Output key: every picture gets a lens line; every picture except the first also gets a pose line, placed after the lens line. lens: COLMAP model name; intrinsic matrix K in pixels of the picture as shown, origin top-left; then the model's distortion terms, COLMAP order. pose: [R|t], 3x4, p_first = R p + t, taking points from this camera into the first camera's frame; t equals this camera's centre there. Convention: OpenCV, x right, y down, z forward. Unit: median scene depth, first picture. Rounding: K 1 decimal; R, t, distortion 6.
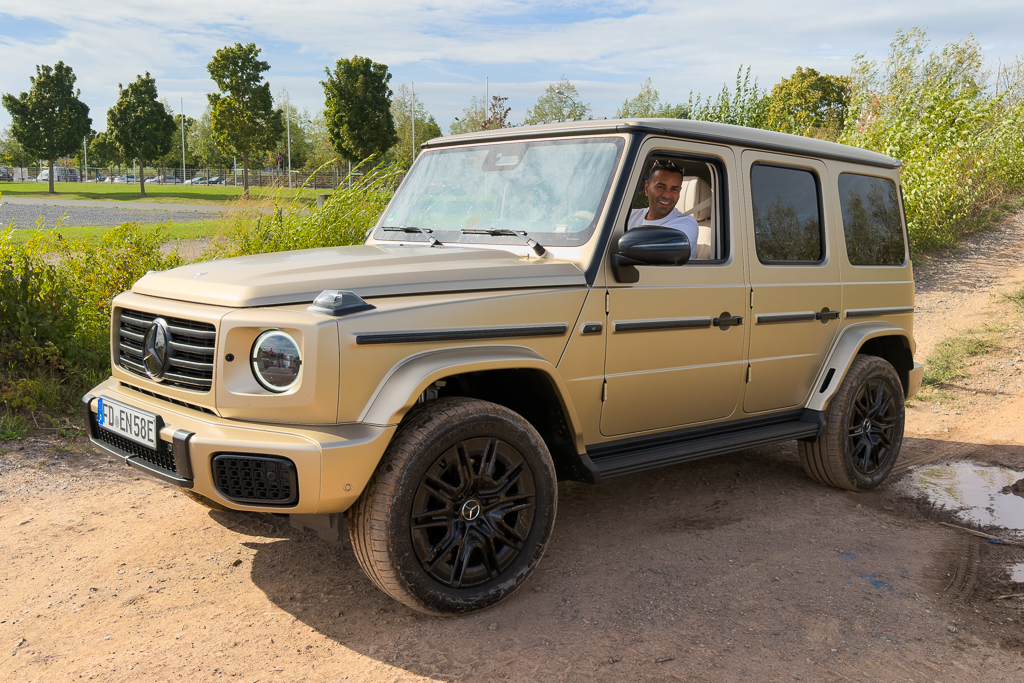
lens RADIAL K [[938.2, 0, 521.8], [0, 938.2, 345.2], [0, 0, 1]] dist [0.070593, 0.002452]
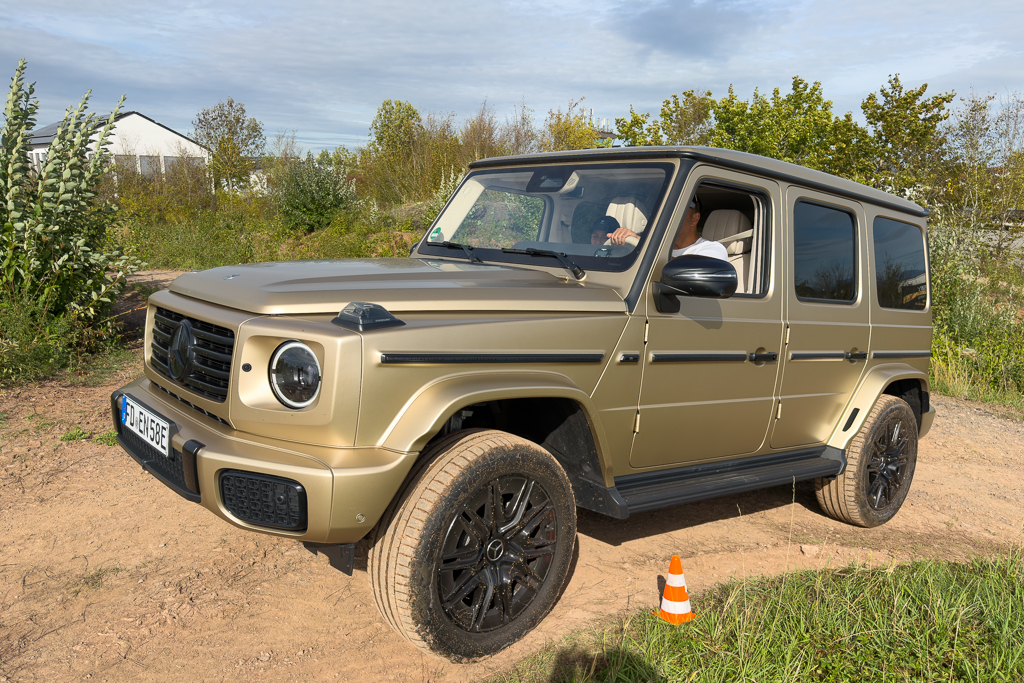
lens RADIAL K [[780.8, 0, 510.7], [0, 780.8, 355.3], [0, 0, 1]] dist [0.077373, -0.163742]
pose [[0.996961, 0.066954, -0.039832, -0.015791], [-0.066665, 0.997739, 0.008556, -0.021158], [0.040314, -0.005875, 0.999170, 0.209185]]
